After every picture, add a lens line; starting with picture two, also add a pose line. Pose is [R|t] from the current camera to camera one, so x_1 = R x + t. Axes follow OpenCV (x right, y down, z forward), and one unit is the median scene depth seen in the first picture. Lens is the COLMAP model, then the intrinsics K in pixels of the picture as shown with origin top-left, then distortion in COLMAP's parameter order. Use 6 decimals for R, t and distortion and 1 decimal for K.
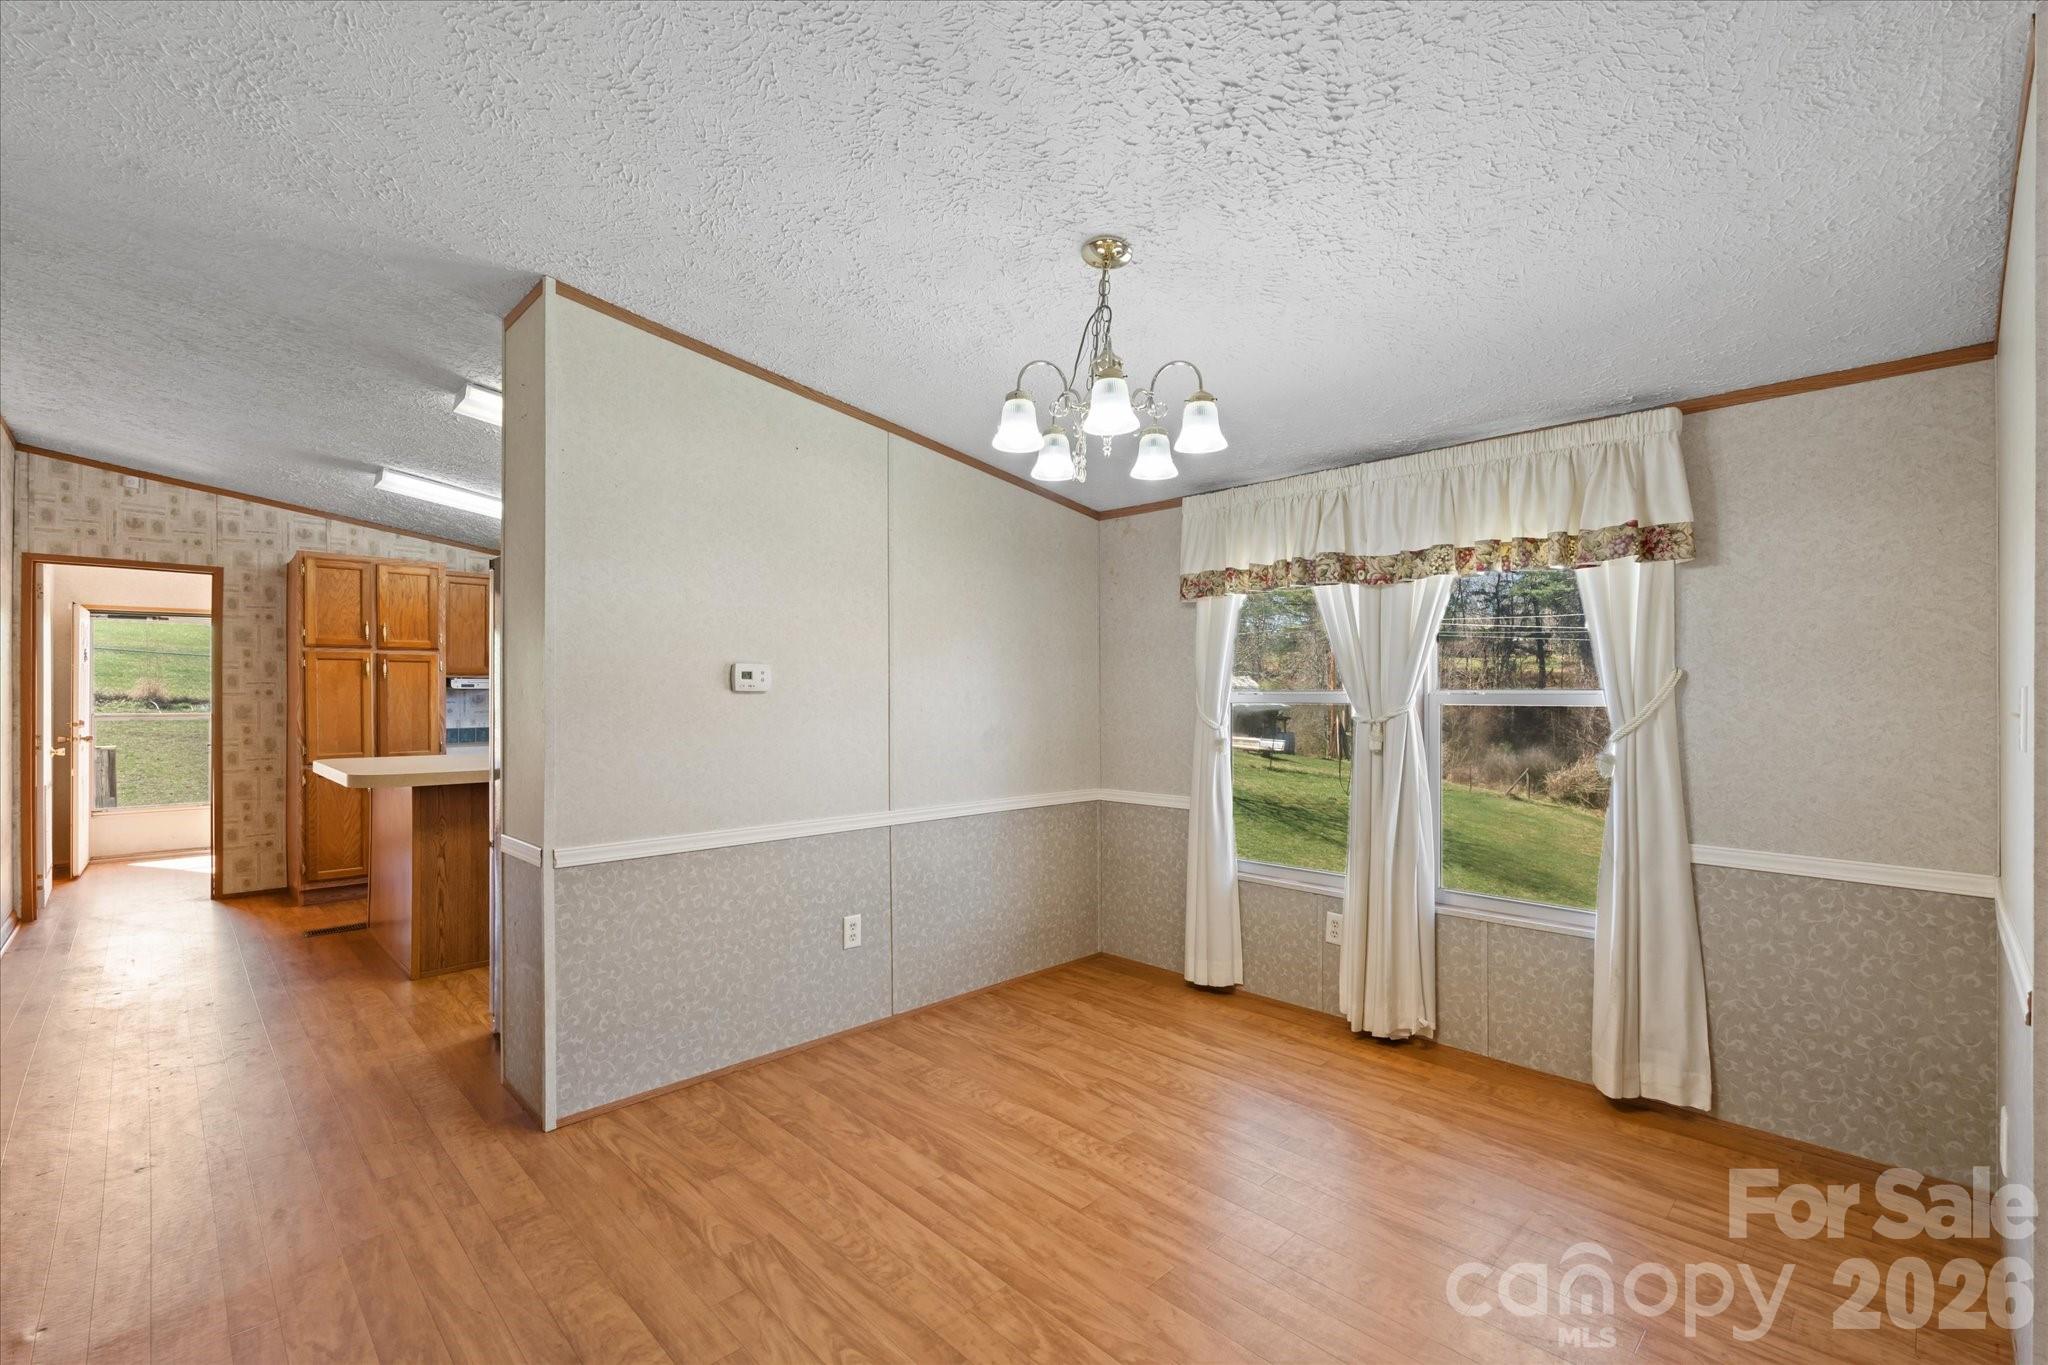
lens RADIAL K [[889.8, 0, 1025.6], [0, 889.8, 688.1], [0, 0, 1]] dist [-0.004451, 0.000056]
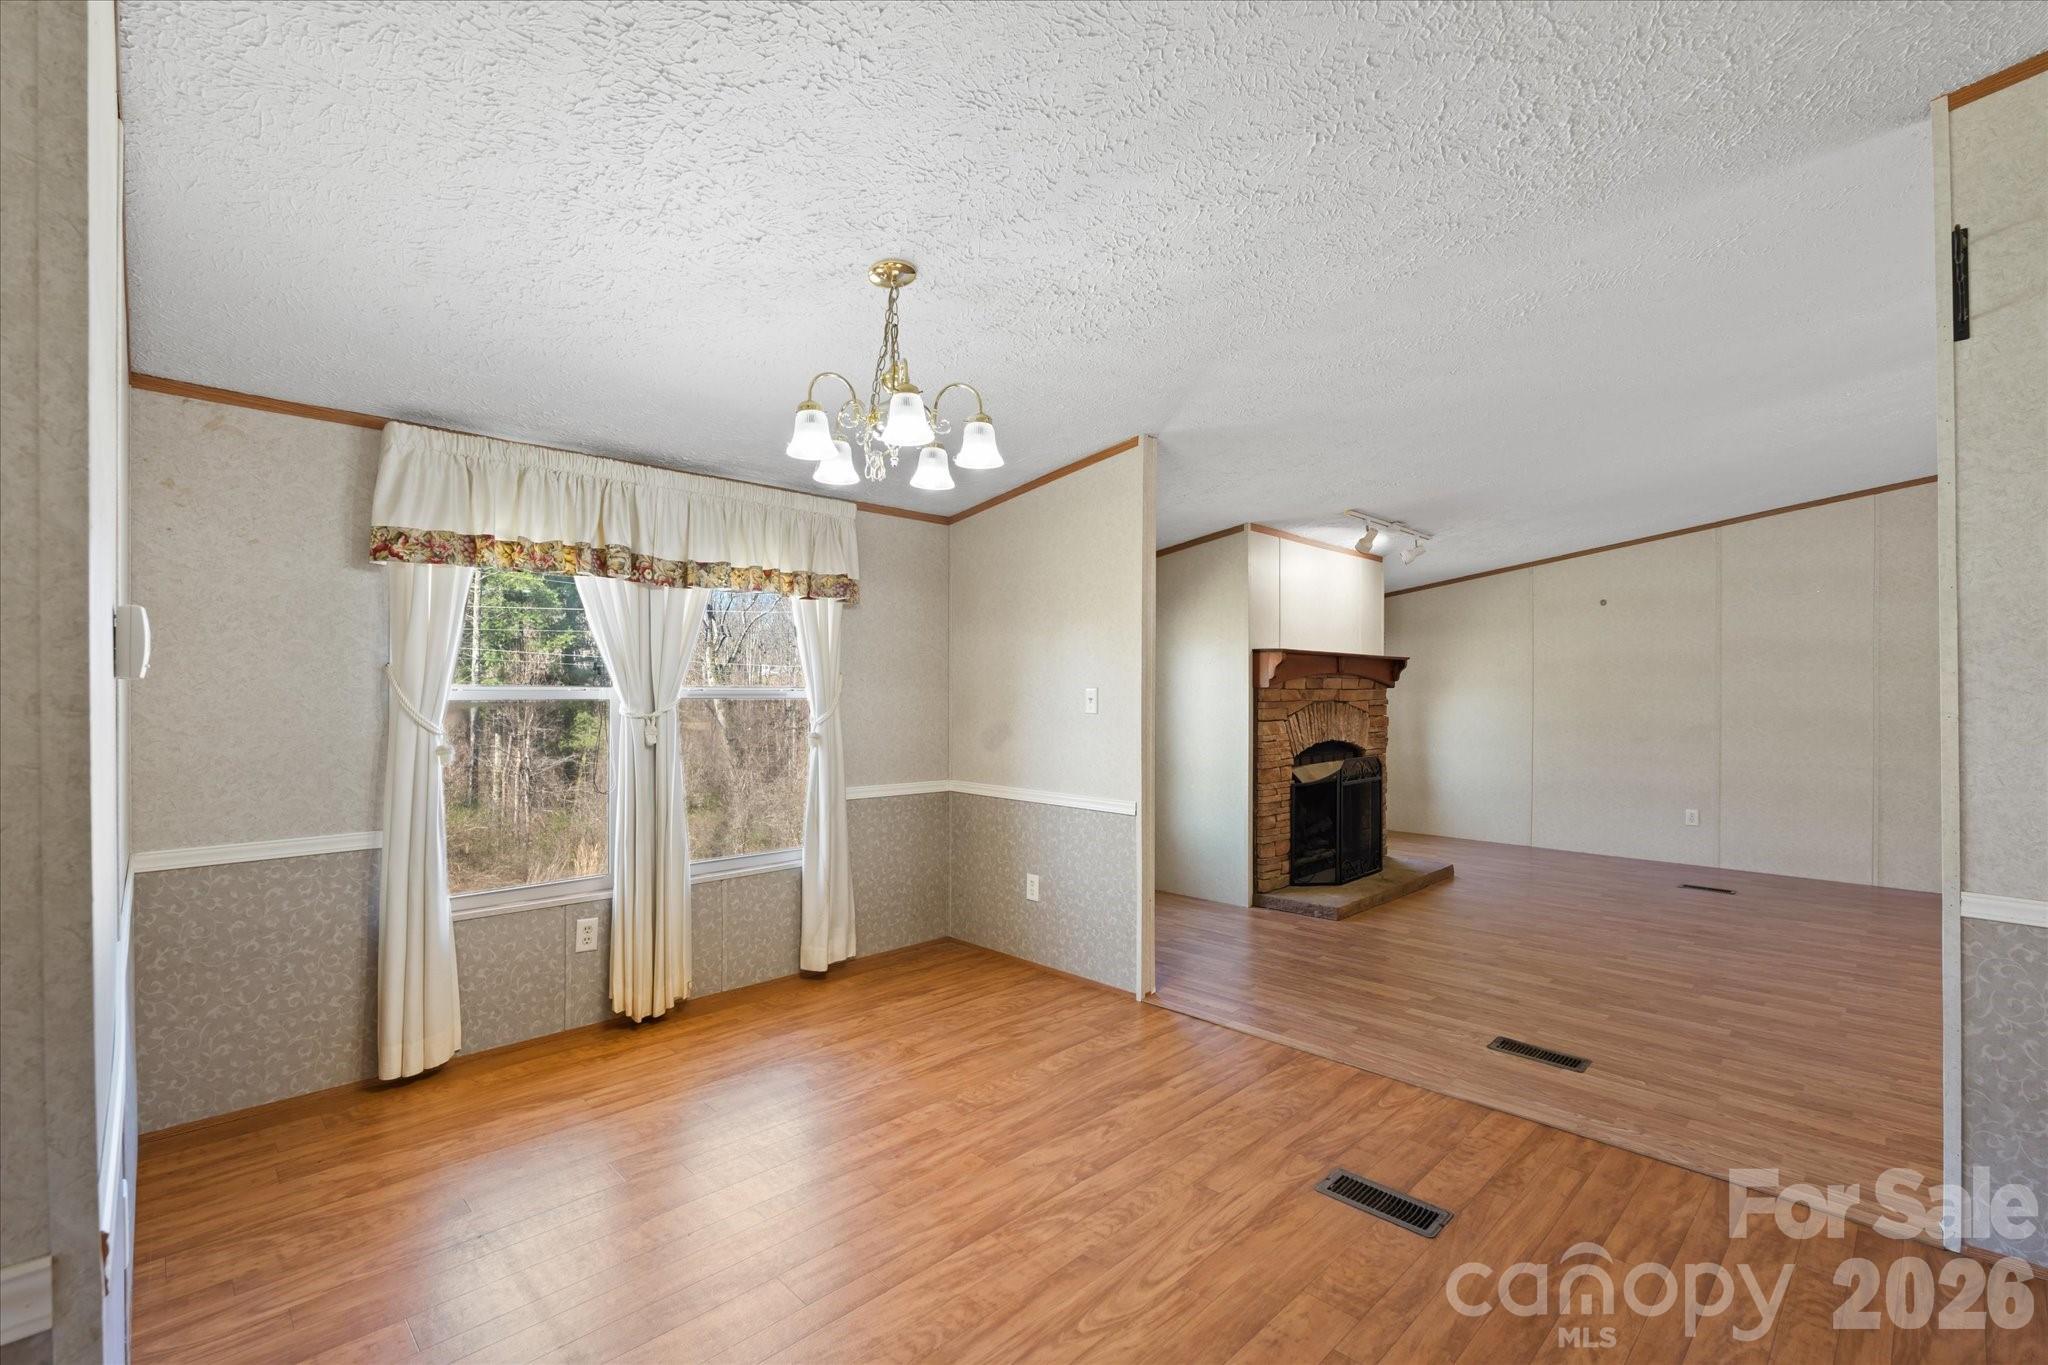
lens RADIAL K [[889.8, 0, 1025.6], [0, 889.8, 688.1], [0, 0, 1]] dist [-0.004451, 0.000056]
pose [[-0.002252, 0.004198, 0.999989, -0.622778], [-0.008278, 0.999957, -0.004216, 0.004995], [-0.999963, -0.008288, -0.002217, 0.541256]]
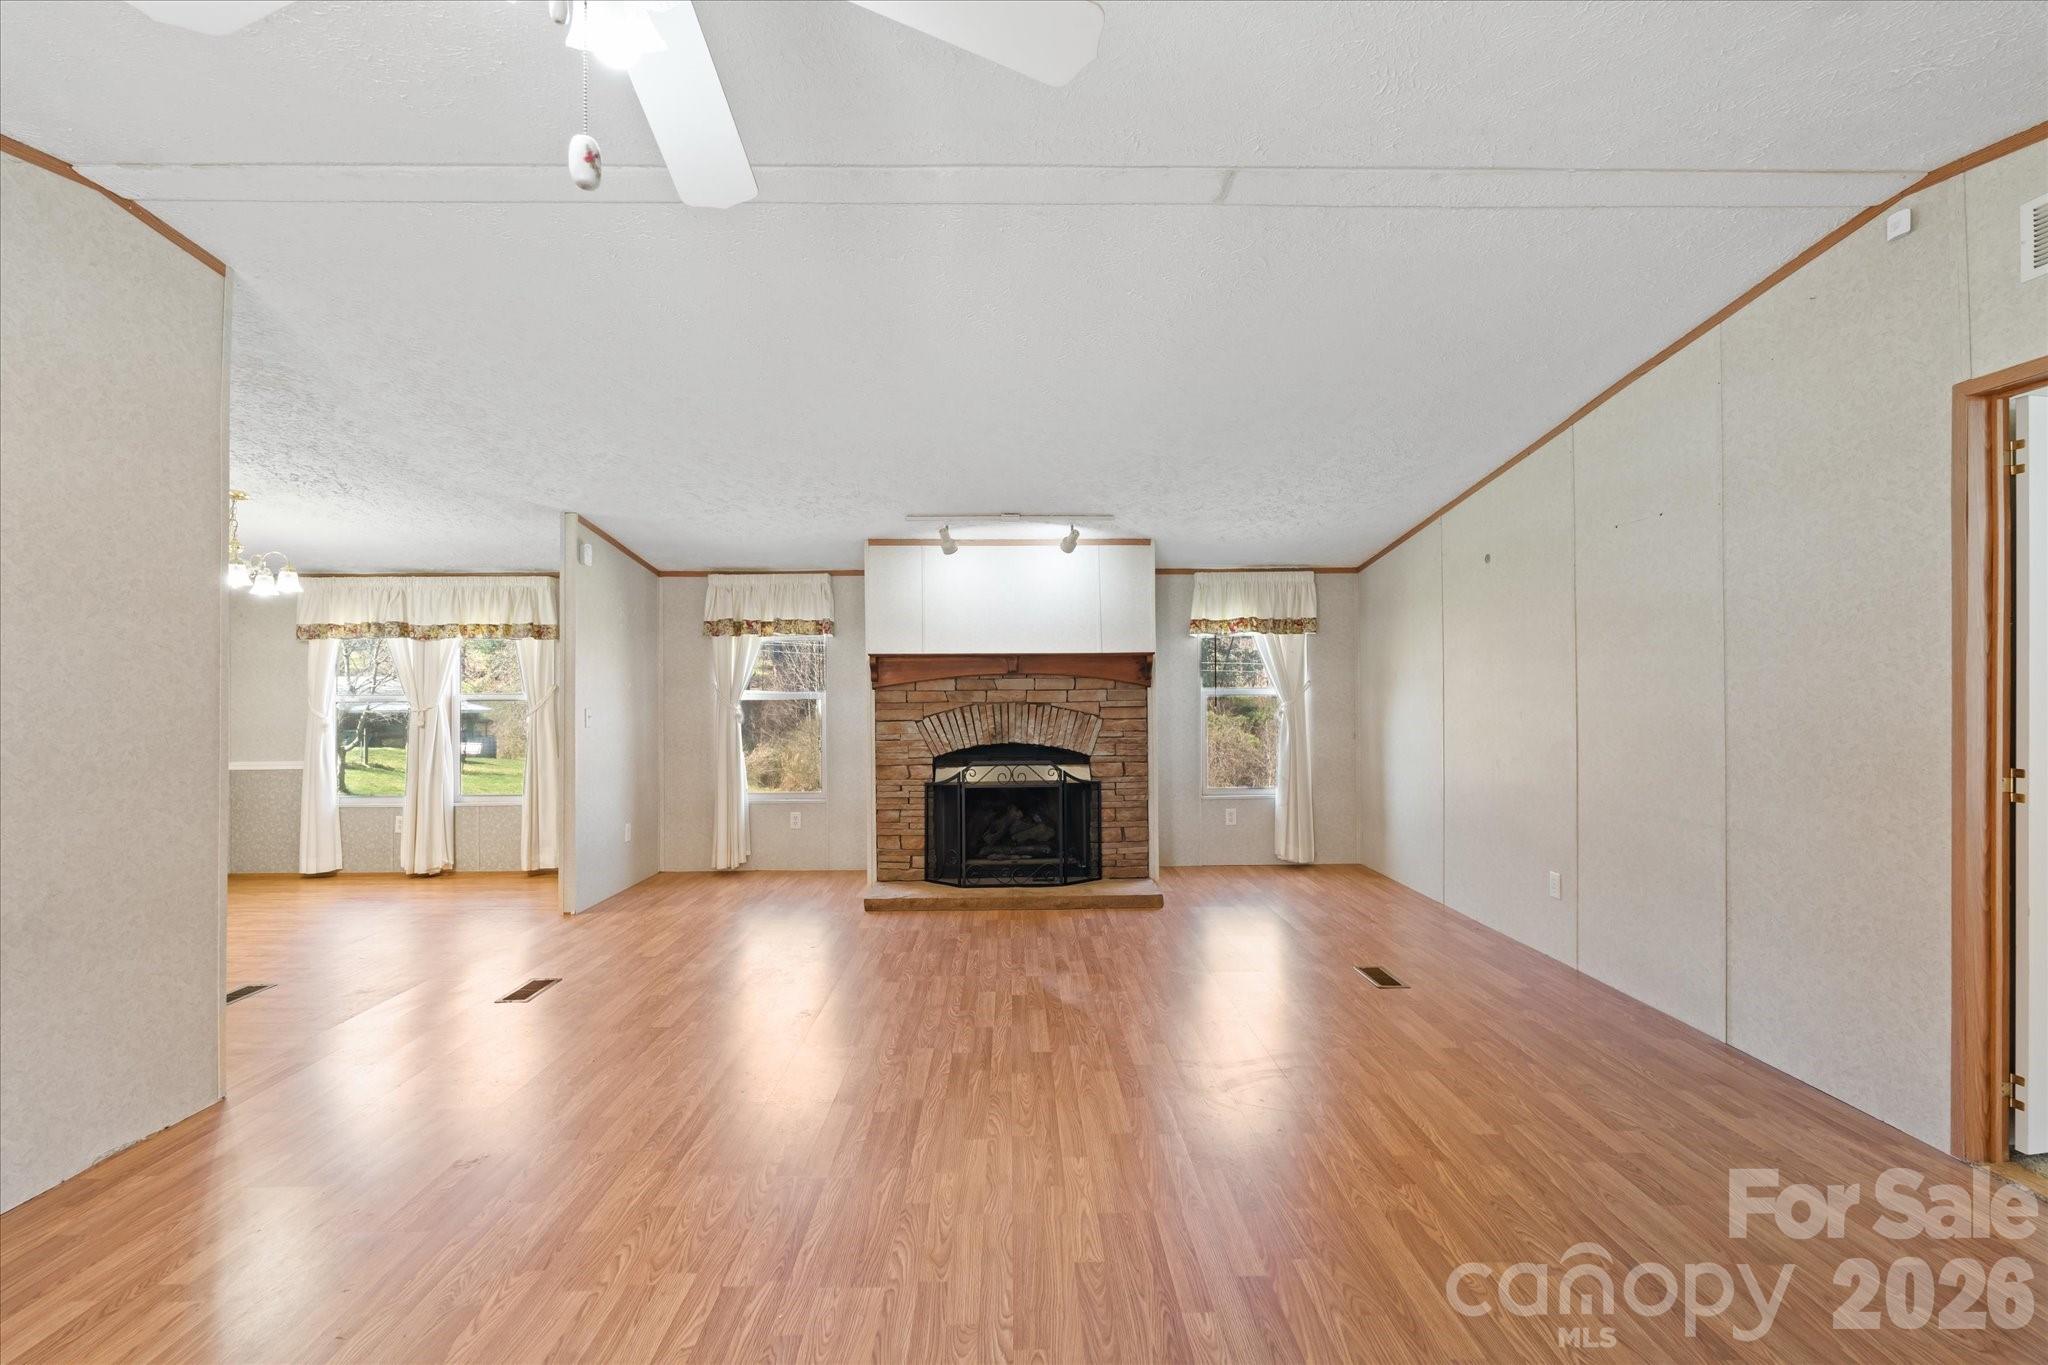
lens RADIAL K [[895.0, 0, 1022.9], [0, 895.0, 684.1], [0, 0, 1]] dist [-0.001913, -0.000128]
pose [[0.690282, 0.002512, 0.723536, -0.102254], [0.001334, 0.999988, -0.004745, -0.008902], [-0.723539, 0.004241, 0.690270, -1.224088]]
